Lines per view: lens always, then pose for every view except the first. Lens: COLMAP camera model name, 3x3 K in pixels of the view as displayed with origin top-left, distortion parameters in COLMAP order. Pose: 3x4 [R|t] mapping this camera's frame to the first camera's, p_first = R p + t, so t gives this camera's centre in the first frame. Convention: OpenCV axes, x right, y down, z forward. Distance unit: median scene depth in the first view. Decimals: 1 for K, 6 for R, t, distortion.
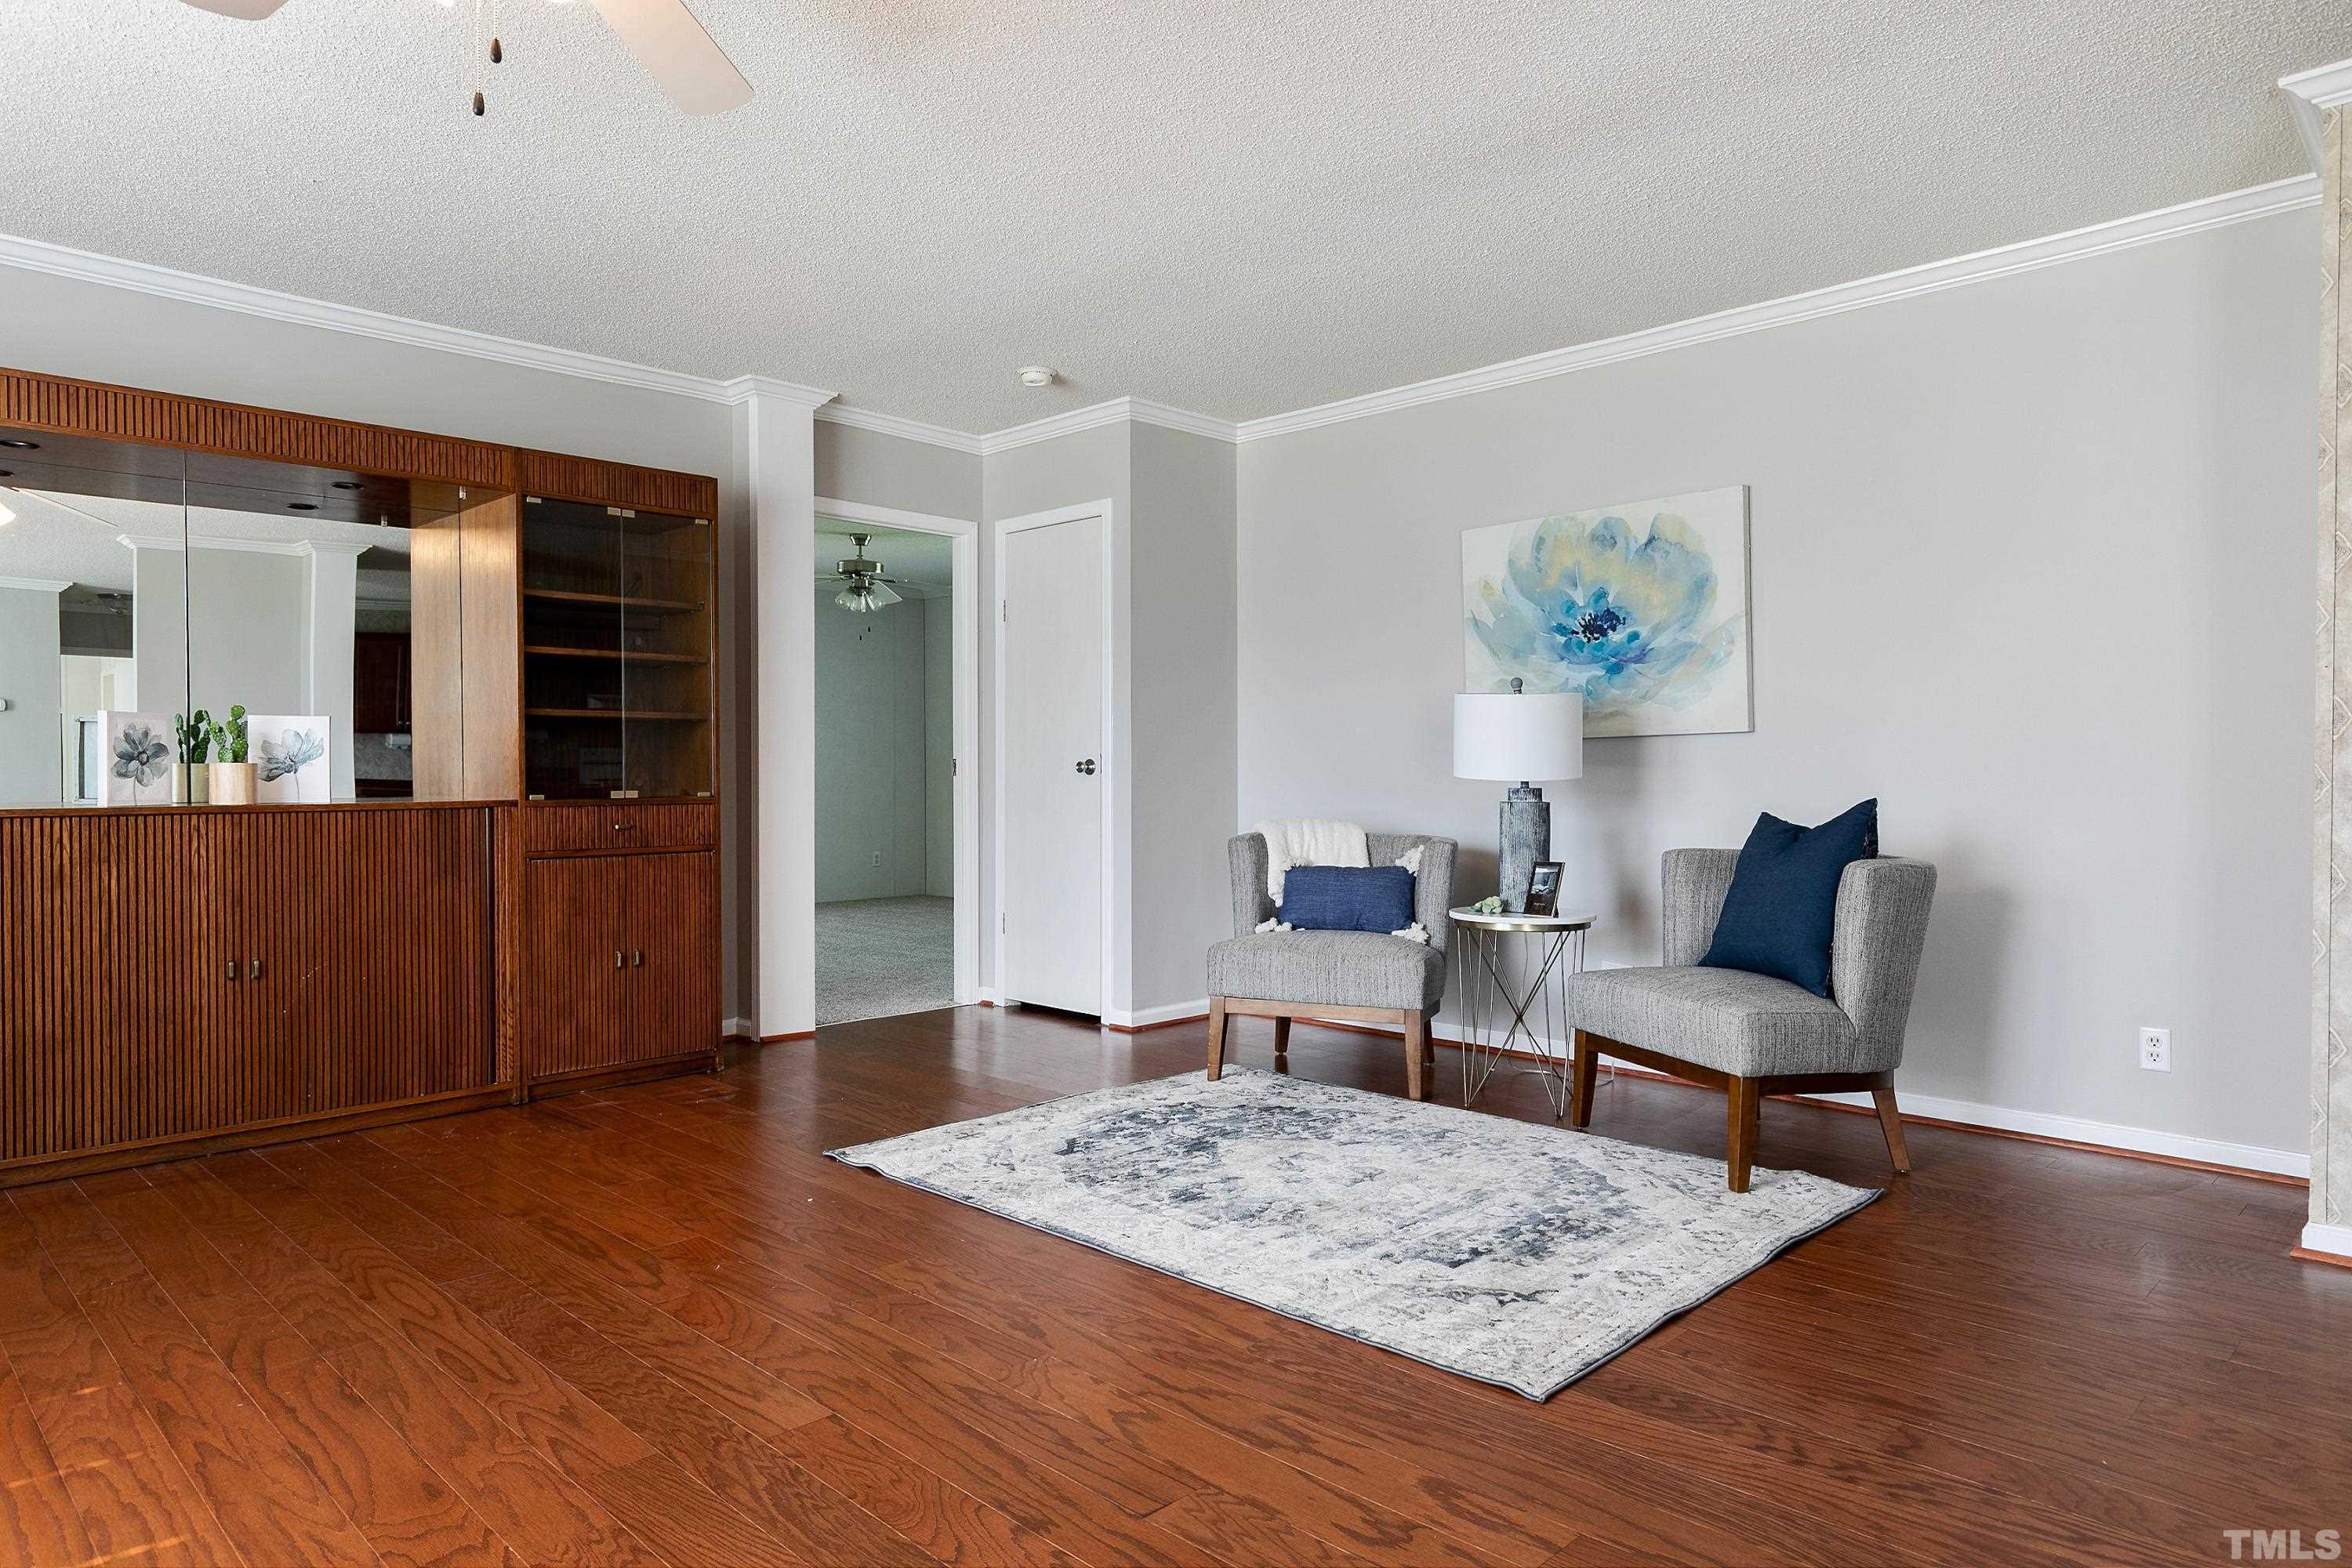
lens RADIAL K [[1400.0, 0, 1184.7], [0, 1400.0, 782.8], [0, 0, 1]] dist [0.003823, 0.000774]
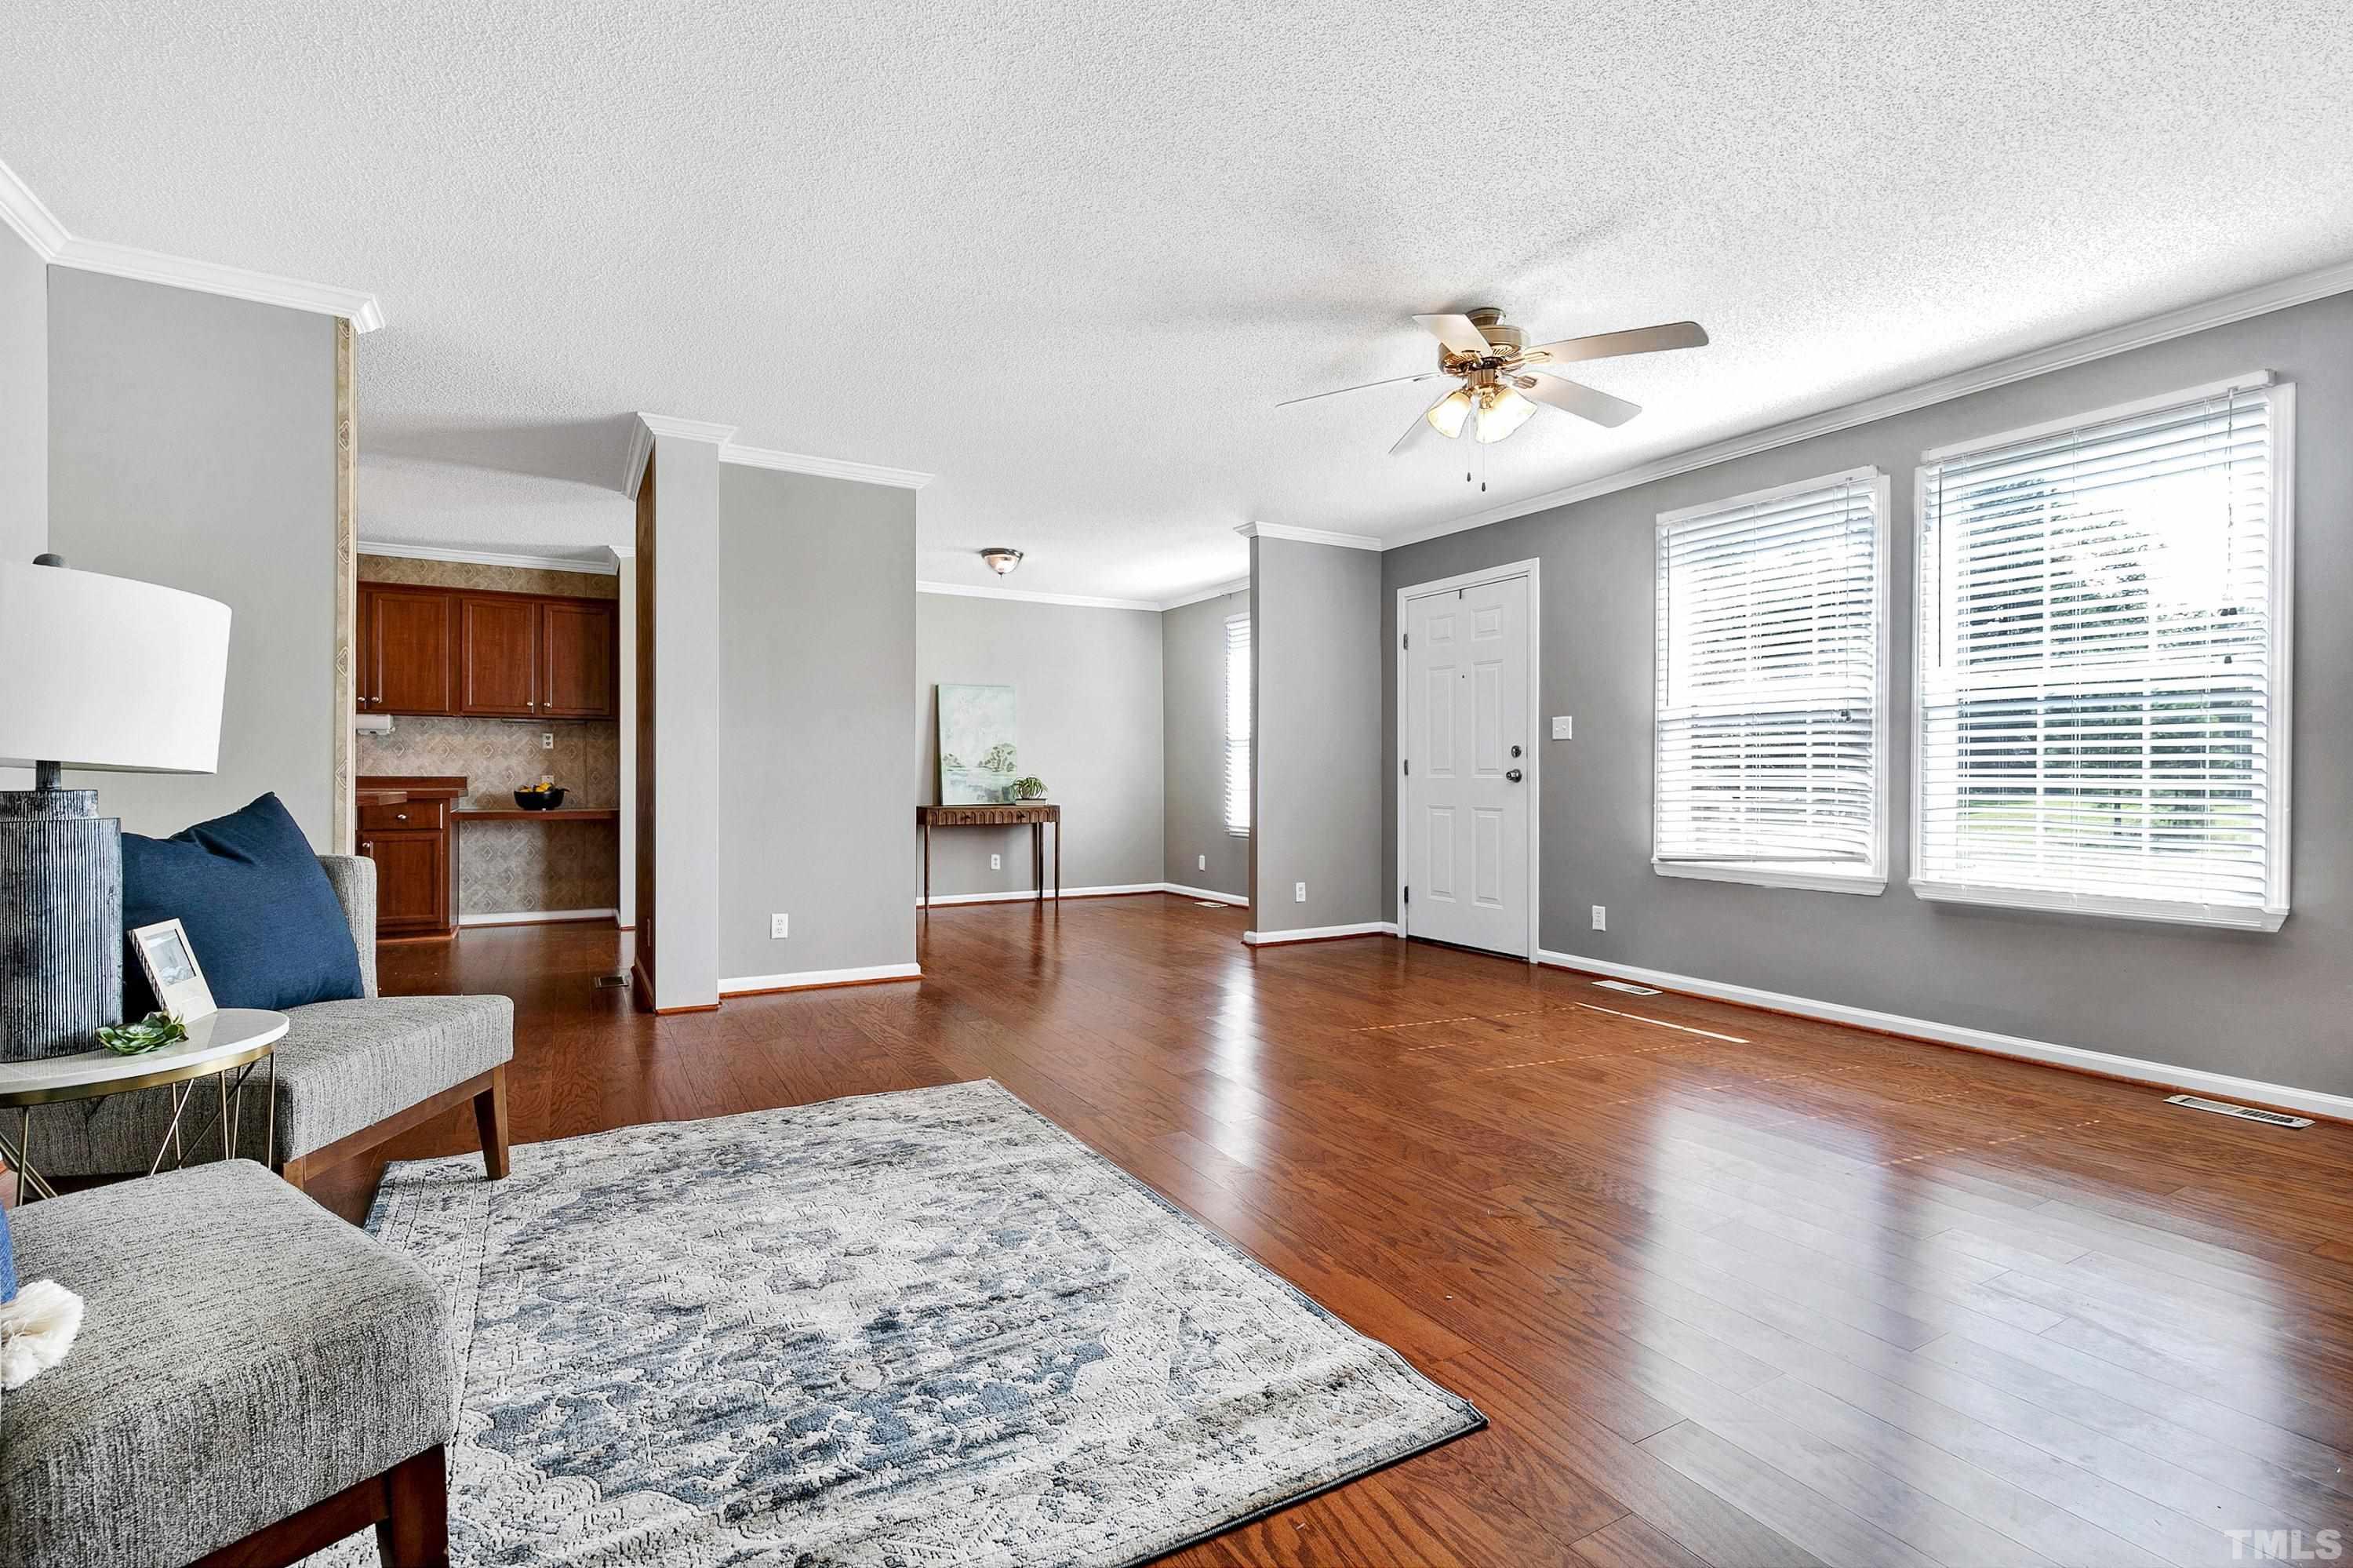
lens RADIAL K [[1086.5, 0, 1175.1], [0, 1086.5, 786.9], [0, 0, 1]] dist [0.004041, 0.000633]
pose [[-0.959984, -0.007030, 0.279967, -0.261697], [-0.001695, 0.999812, 0.019294, -0.003522], [-0.280051, 0.018047, -0.959816, 1.472378]]
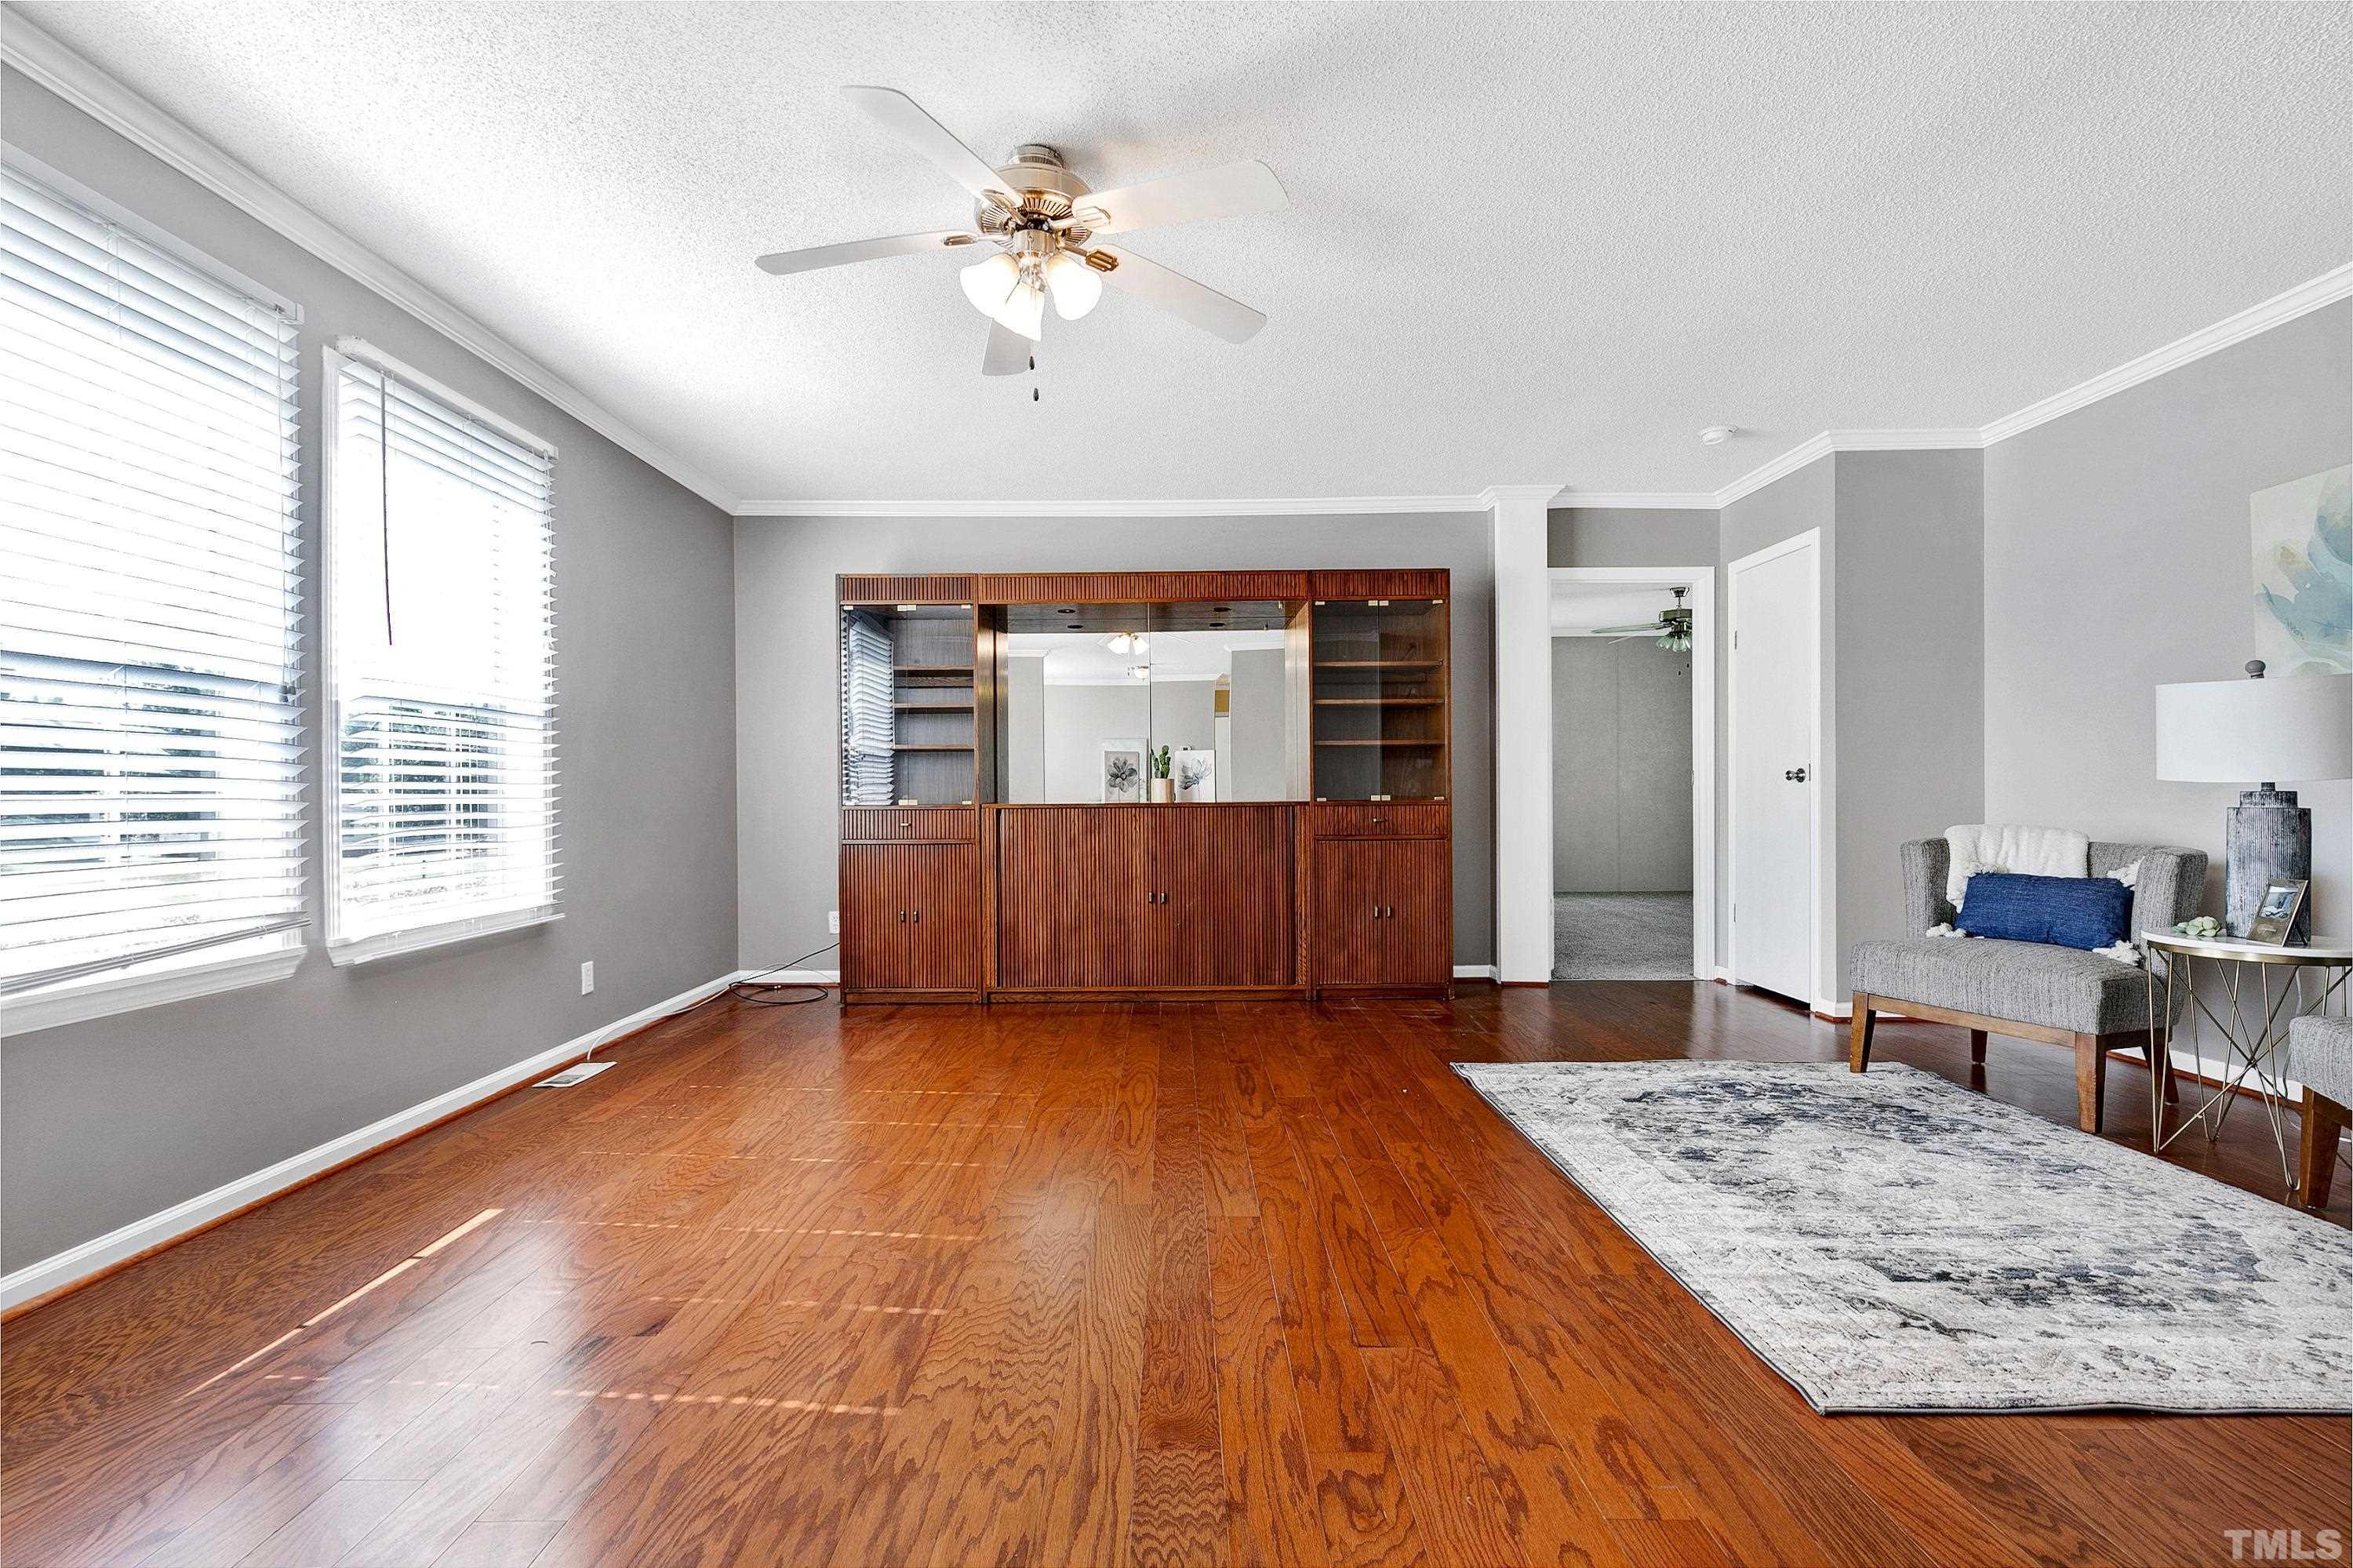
lens RADIAL K [[1062.5, 0, 1176.3], [0, 1062.5, 799.9], [0, 0, 1]] dist [0.006038, 0.000299]
pose [[0.700505, 0.002600, -0.713642, 0.286650], [-0.000711, 0.999995, 0.002946, 0.008883], [0.713647, -0.001556, 0.700504, 0.100087]]
